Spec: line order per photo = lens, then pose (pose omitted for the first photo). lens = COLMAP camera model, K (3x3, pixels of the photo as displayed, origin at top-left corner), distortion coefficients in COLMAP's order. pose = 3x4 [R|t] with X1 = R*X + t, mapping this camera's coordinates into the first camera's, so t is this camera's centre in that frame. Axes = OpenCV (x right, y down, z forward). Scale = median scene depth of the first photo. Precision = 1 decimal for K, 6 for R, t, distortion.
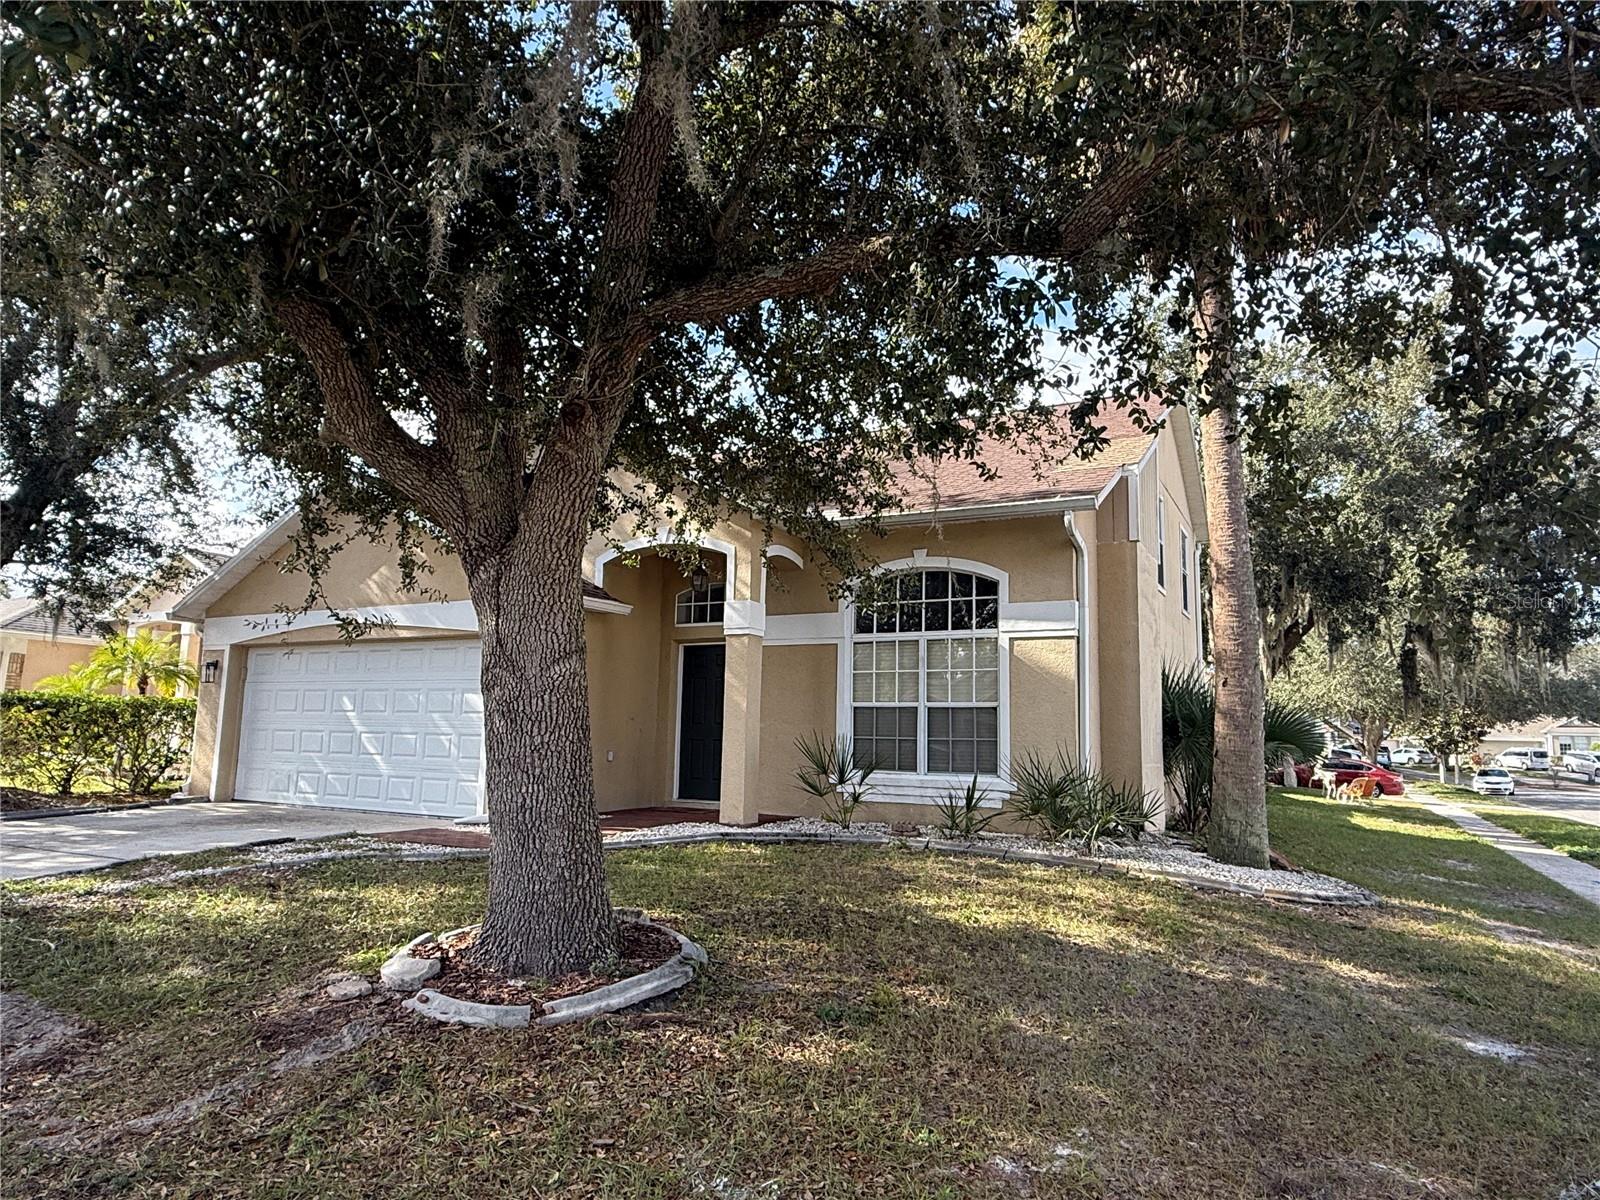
lens RADIAL K [[986.1, 0, 800.0], [0, 986.1, 600.0], [0, 0, 1]] dist [0.000166, 0.000019]
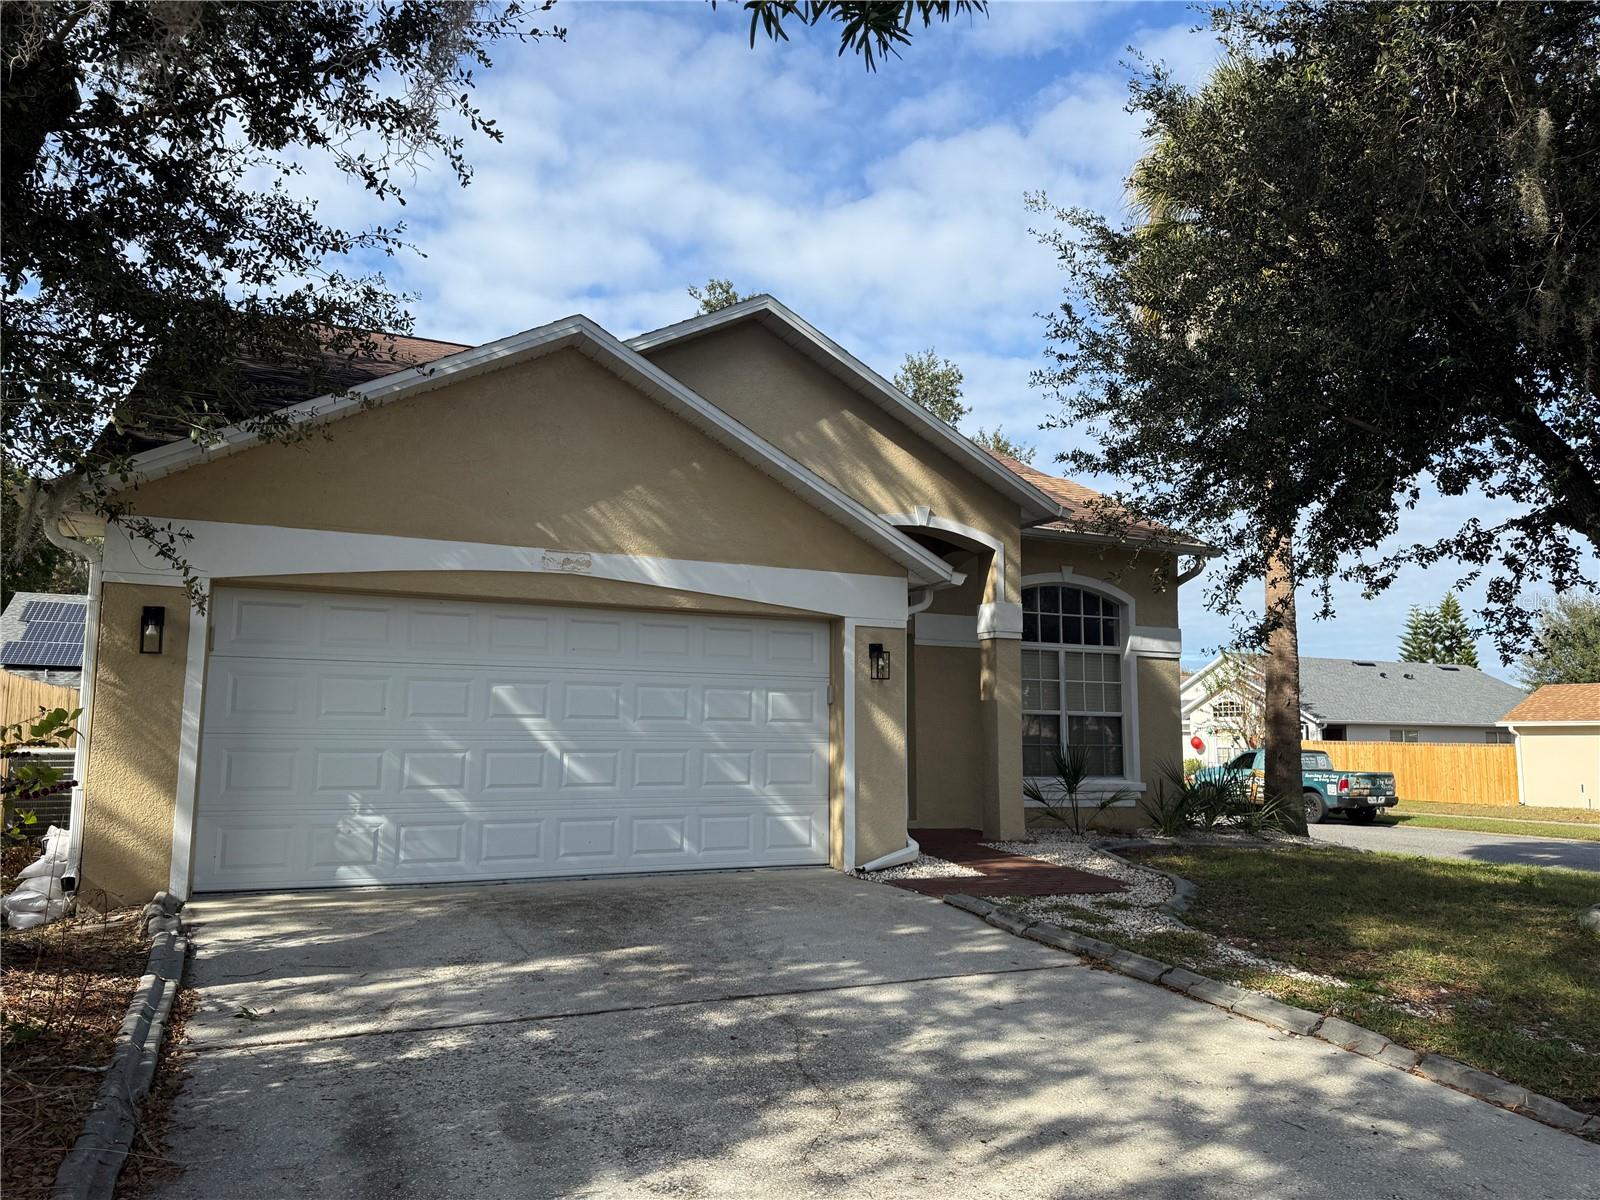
lens RADIAL K [[1132.3, 0, 796.8], [0, 1132.3, 604.0], [0, 0, 1]] dist [0.185628, -0.378514]
pose [[0.587737, 0.081304, 0.804956, -1.031119], [-0.100592, 0.994561, -0.027008, 0.051676], [-0.802774, -0.065099, 0.592719, 0.509466]]
